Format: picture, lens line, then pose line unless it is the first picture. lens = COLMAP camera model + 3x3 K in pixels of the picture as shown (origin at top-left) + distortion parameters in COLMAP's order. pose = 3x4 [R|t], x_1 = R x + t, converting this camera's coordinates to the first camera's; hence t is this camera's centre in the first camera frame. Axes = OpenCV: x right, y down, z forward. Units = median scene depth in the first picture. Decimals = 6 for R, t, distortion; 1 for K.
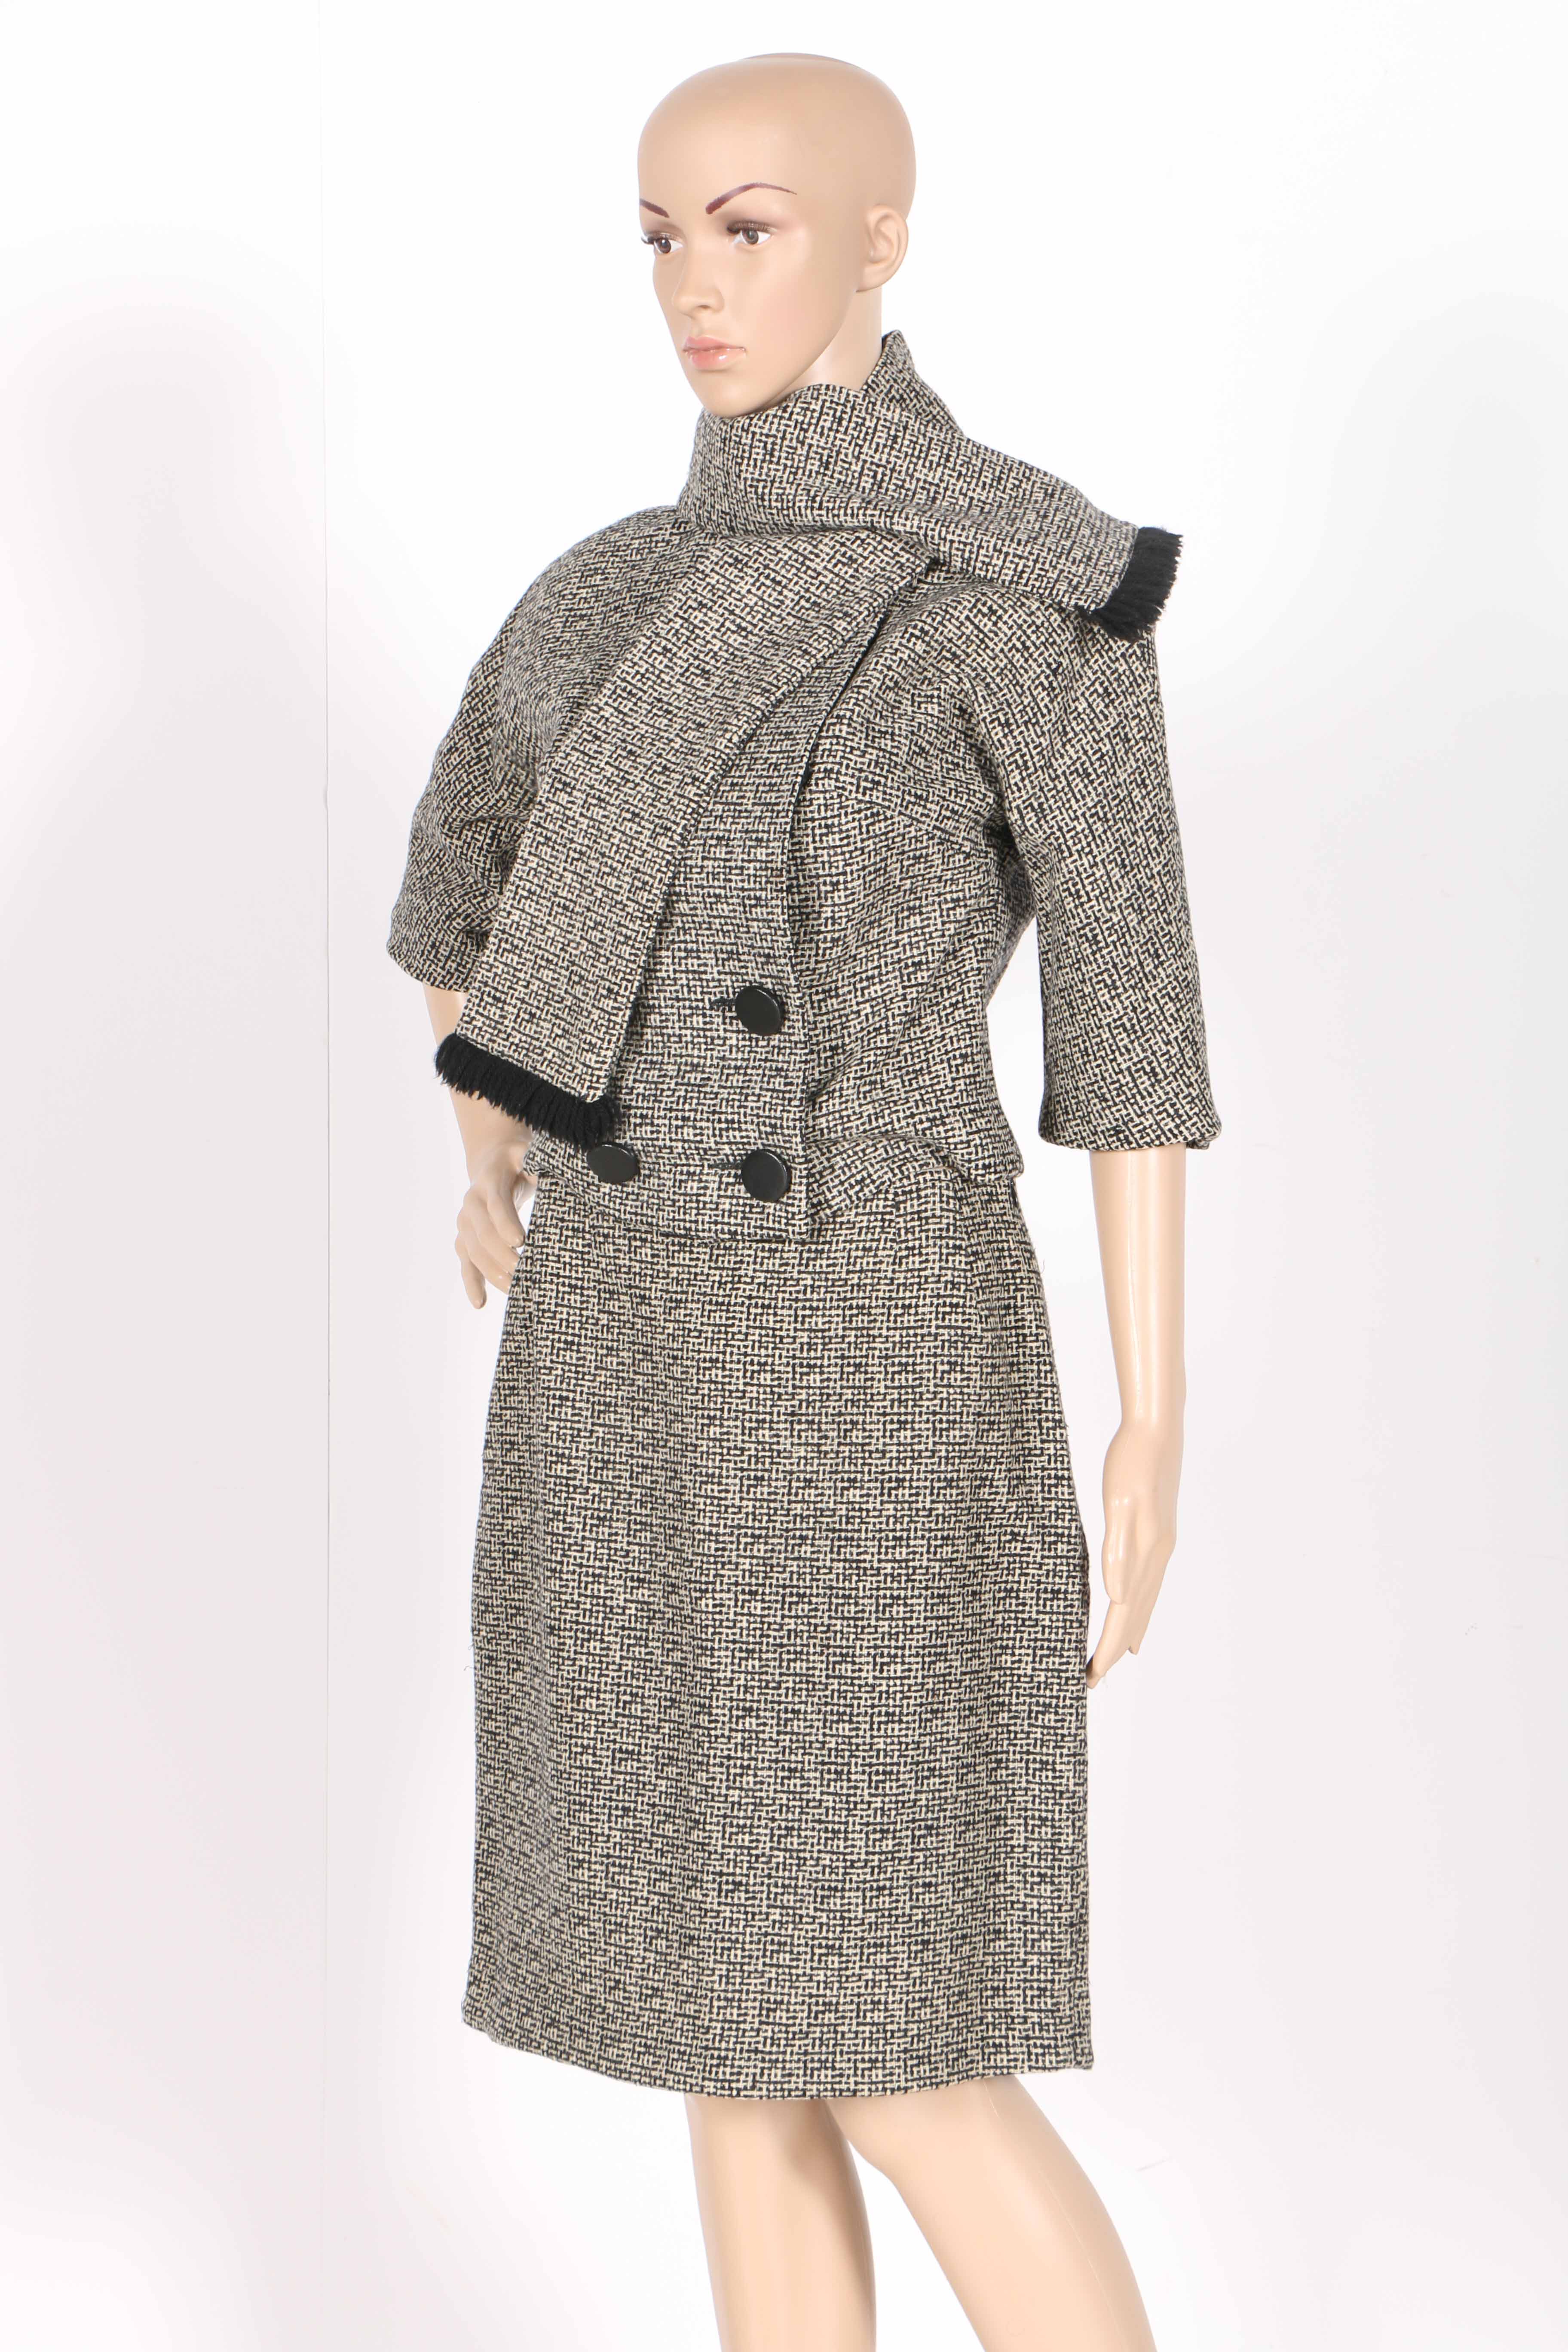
lens RADIAL K [[6761.6, 0, 784.0], [0, 6761.6, 1176.0], [0, 0, 1]] dist [0.330103, 0.105517]
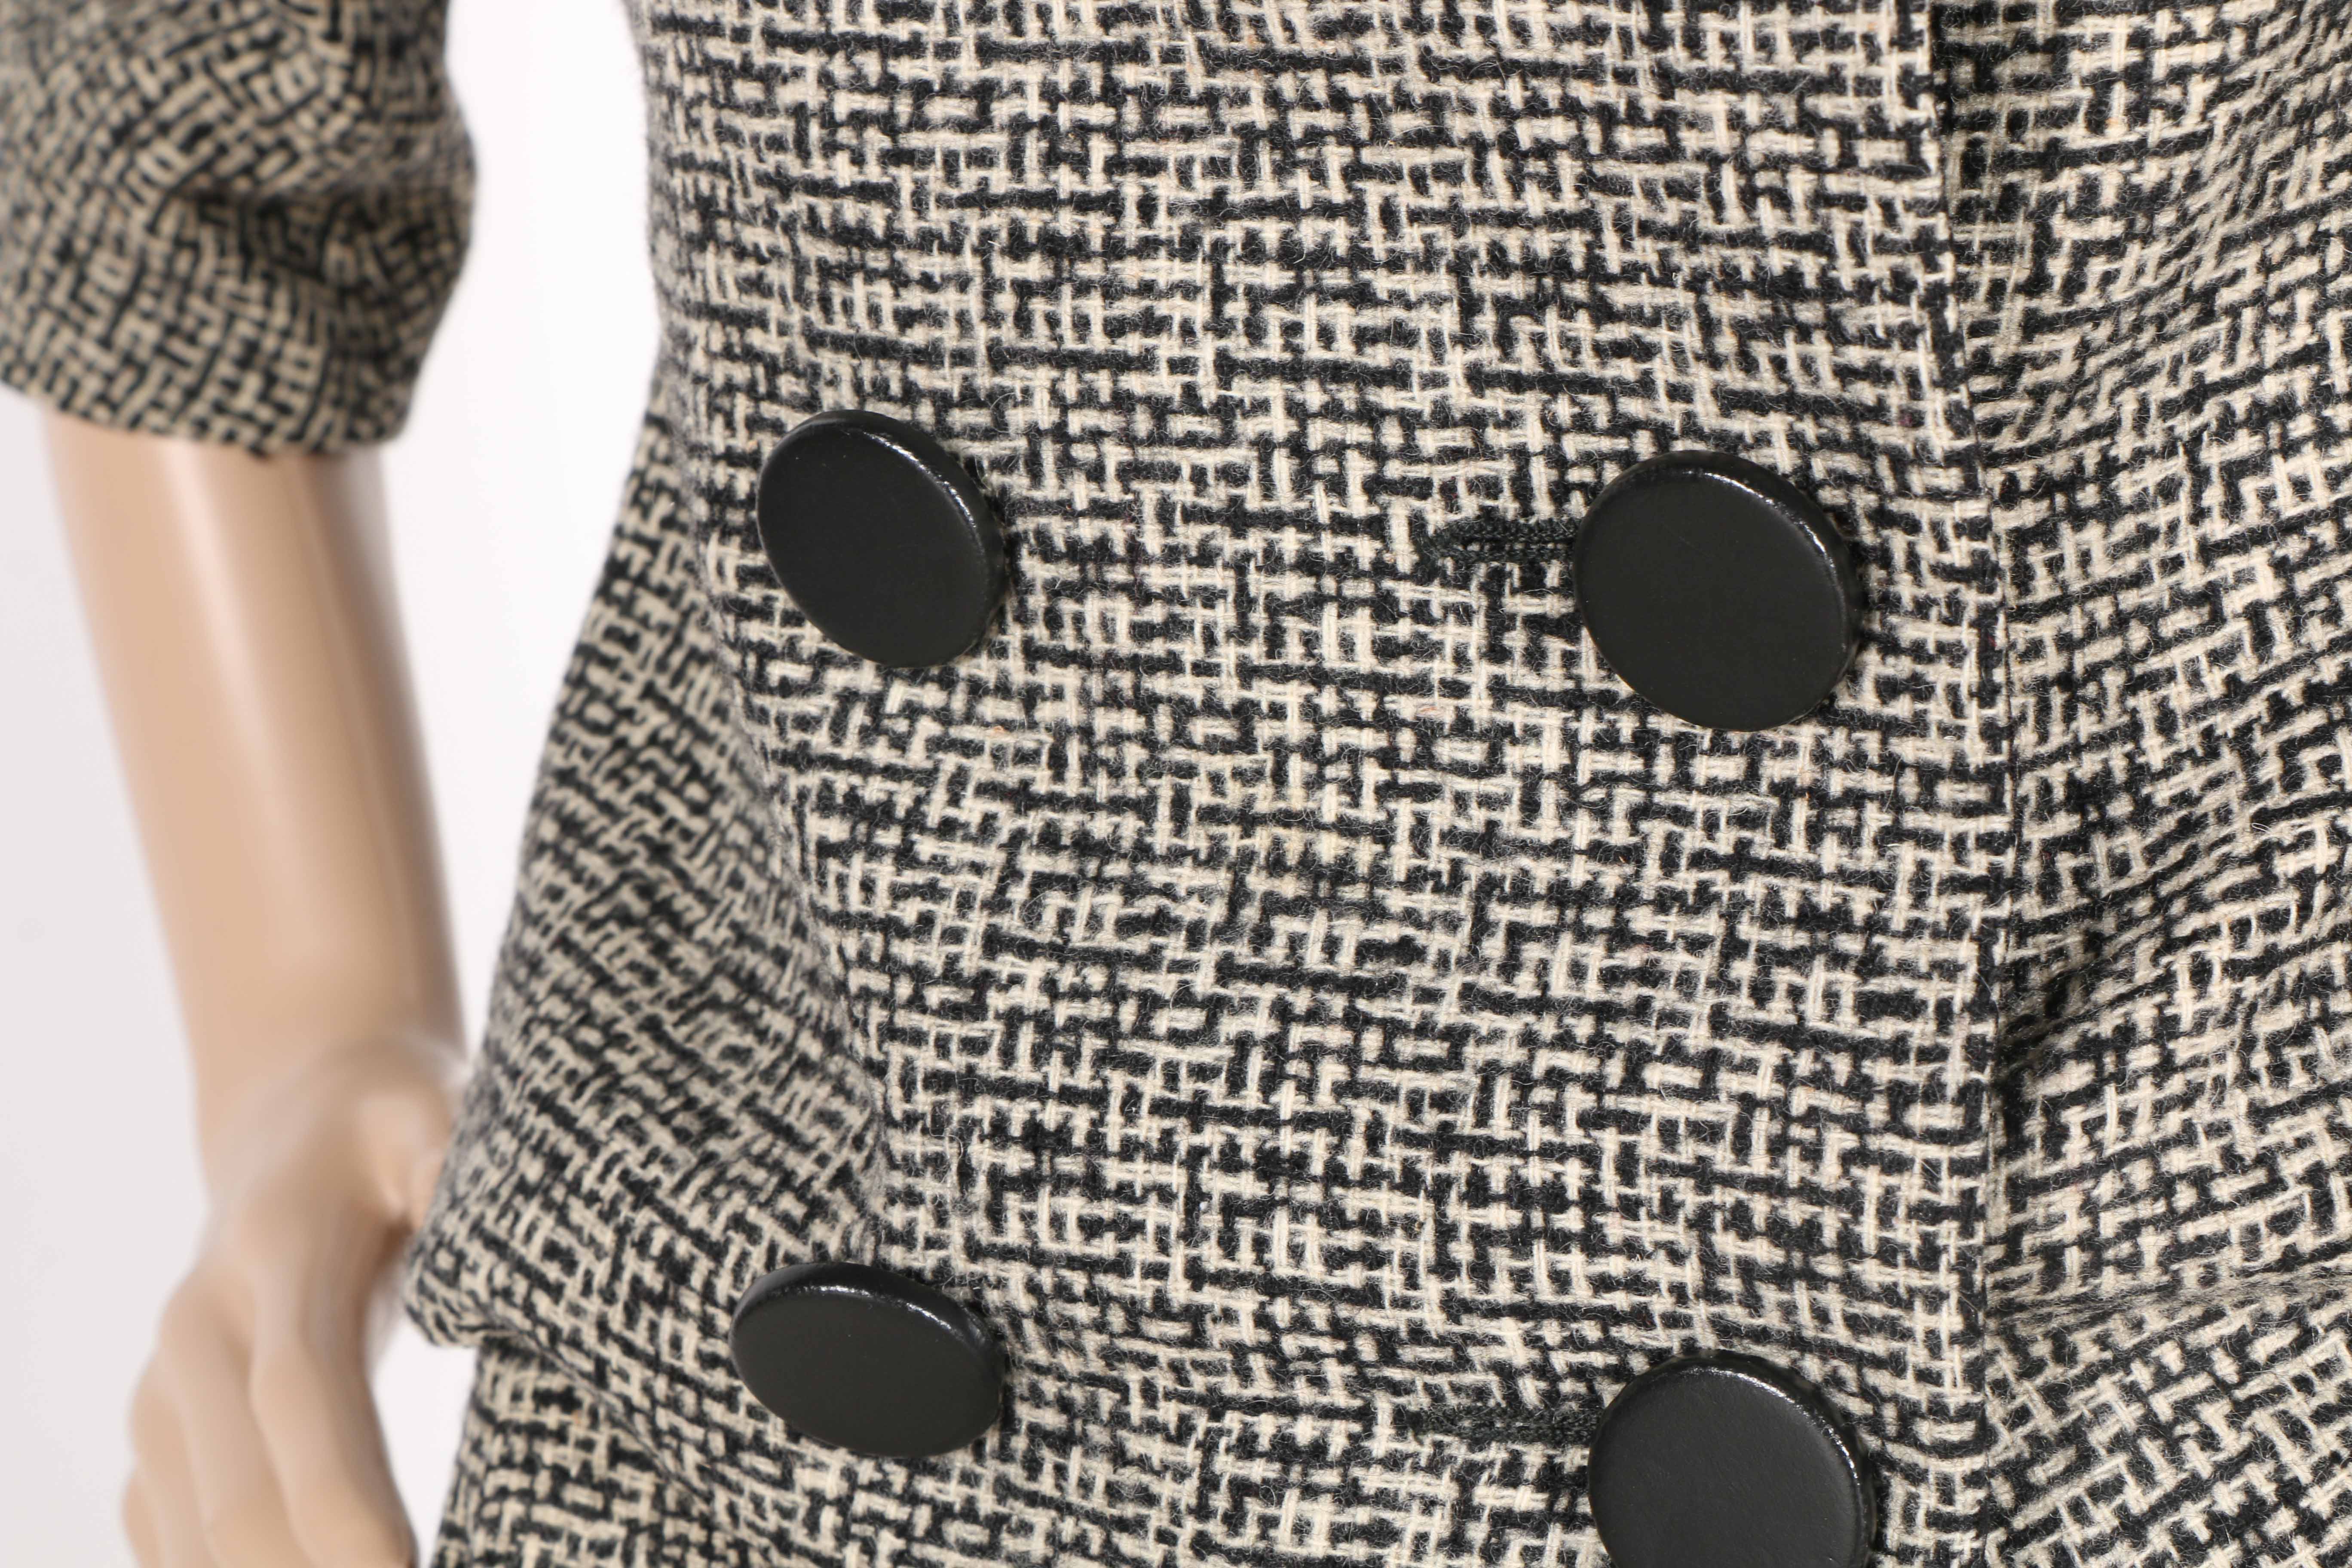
lens RADIAL K [[6761.6, 0, 1176.0], [0, 6761.6, 784.0], [0, 0, 1]] dist [0.330103, 0.105517]
pose [[0.997846, 0.009017, 0.064972, -0.030167], [-0.010942, 0.999510, 0.029337, -0.024827], [-0.064676, -0.029984, 0.997456, 0.832576]]
